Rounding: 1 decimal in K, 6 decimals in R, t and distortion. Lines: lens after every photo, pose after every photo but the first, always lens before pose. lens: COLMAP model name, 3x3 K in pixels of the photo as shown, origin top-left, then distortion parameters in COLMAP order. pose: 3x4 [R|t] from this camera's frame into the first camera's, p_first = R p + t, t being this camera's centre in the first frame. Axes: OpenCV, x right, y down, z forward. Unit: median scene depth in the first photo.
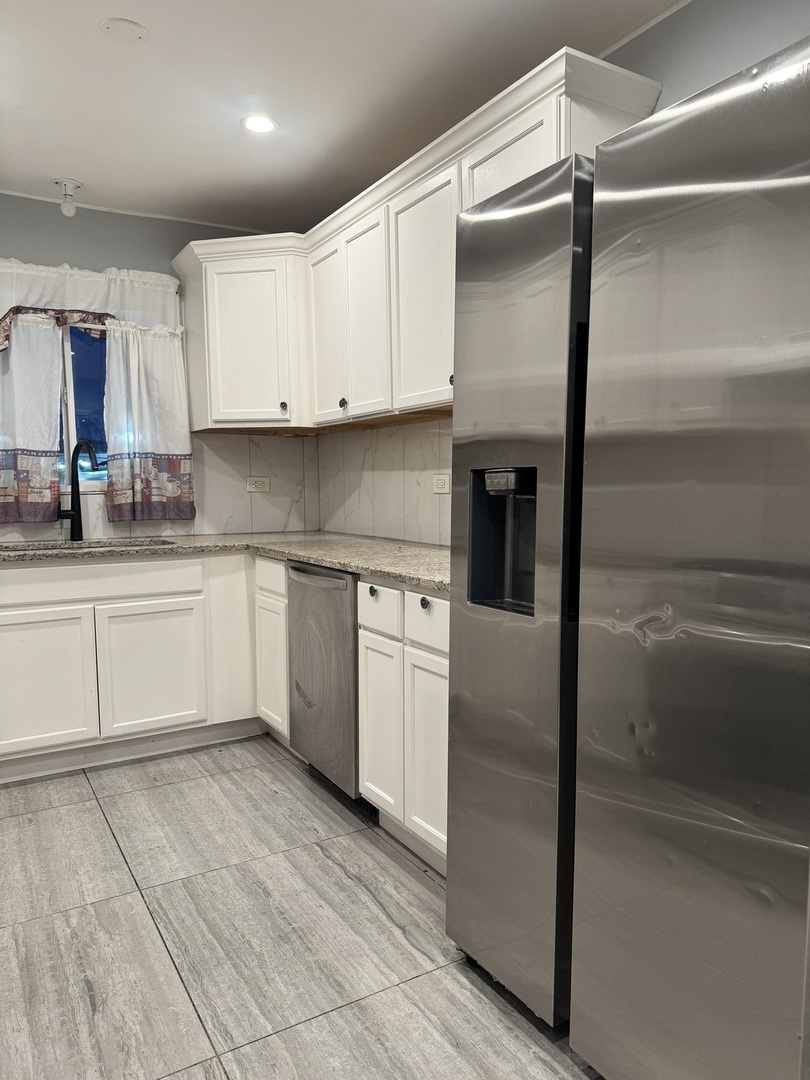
lens RADIAL K [[765.0, 0, 410.9], [0, 765.0, 542.9], [0, 0, 1]] dist [0.026636, -0.027299]
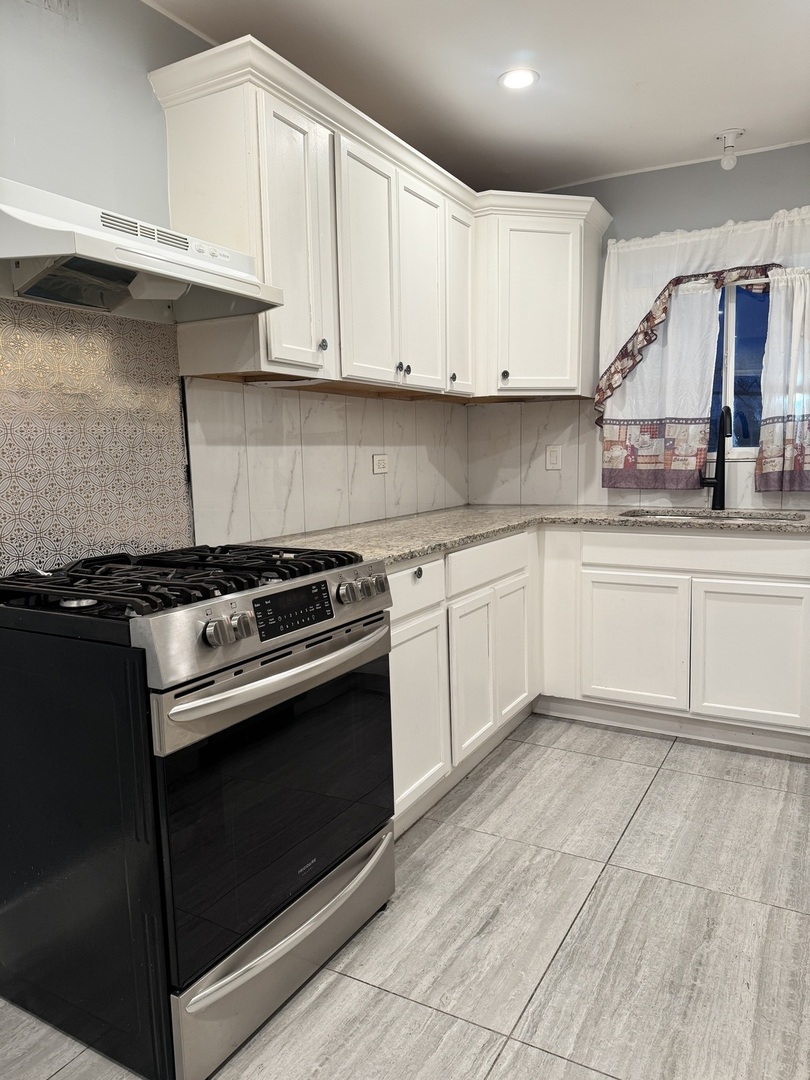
lens RADIAL K [[765.0, 0, 403.7], [0, 765.0, 541.5], [0, 0, 1]] dist [0.026636, -0.027299]
pose [[0.491867, 0.102902, -0.864568, 0.250848], [-0.055992, 0.994674, 0.086532, -0.028714], [0.868868, 0.005847, 0.495009, 0.198098]]
